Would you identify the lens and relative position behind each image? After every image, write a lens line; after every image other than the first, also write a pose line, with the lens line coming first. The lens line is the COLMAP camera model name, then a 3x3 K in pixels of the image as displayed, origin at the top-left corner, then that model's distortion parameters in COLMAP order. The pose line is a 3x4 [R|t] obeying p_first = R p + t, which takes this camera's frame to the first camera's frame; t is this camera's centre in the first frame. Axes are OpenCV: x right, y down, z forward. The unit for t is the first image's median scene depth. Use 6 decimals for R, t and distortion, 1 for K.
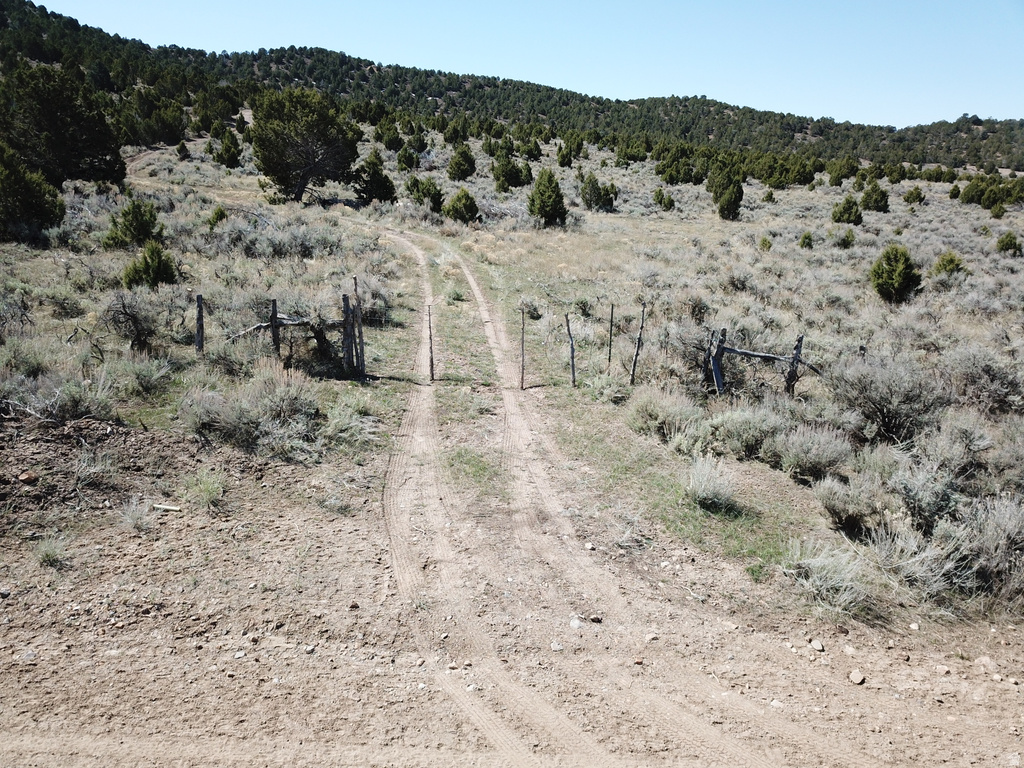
lens RADIAL K [[784.2, 0, 509.9], [0, 784.2, 383.5], [0, 0, 1]] dist [0.006332, -0.000830]
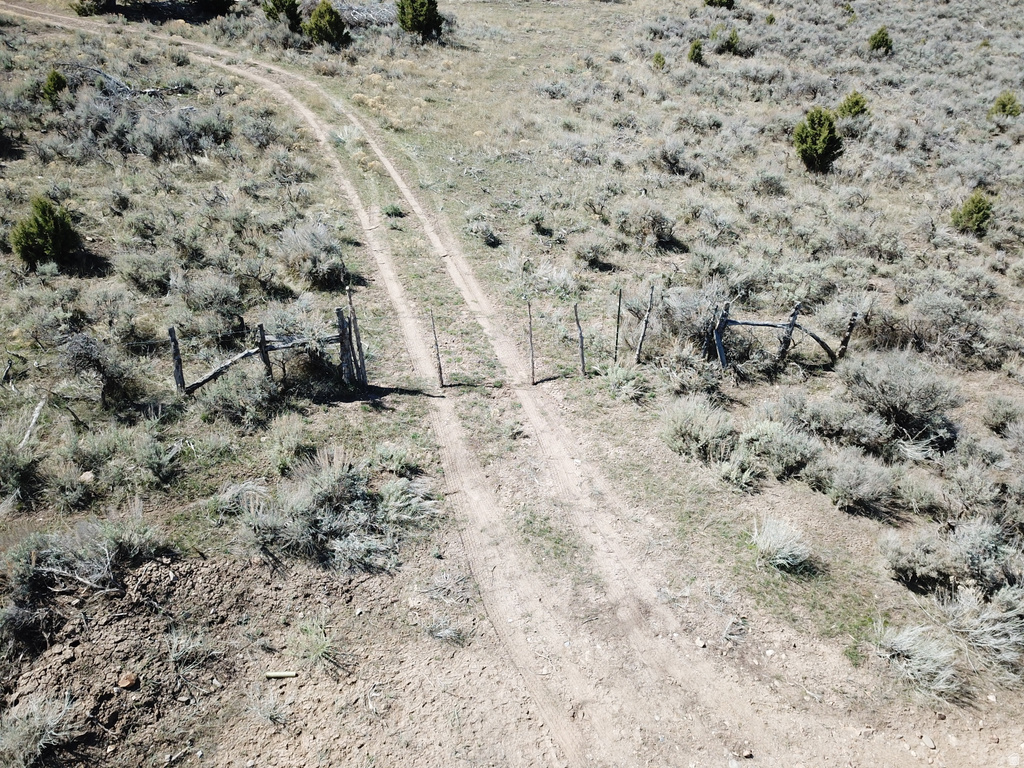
lens RADIAL K [[784.2, 0, 509.9], [0, 784.2, 383.5], [0, 0, 1]] dist [0.006332, -0.000830]
pose [[0.978760, -0.113550, 0.170692, -0.181985], [0.059860, 0.954607, 0.291792, -0.283037], [-0.196077, -0.275376, 0.941128, 0.088095]]
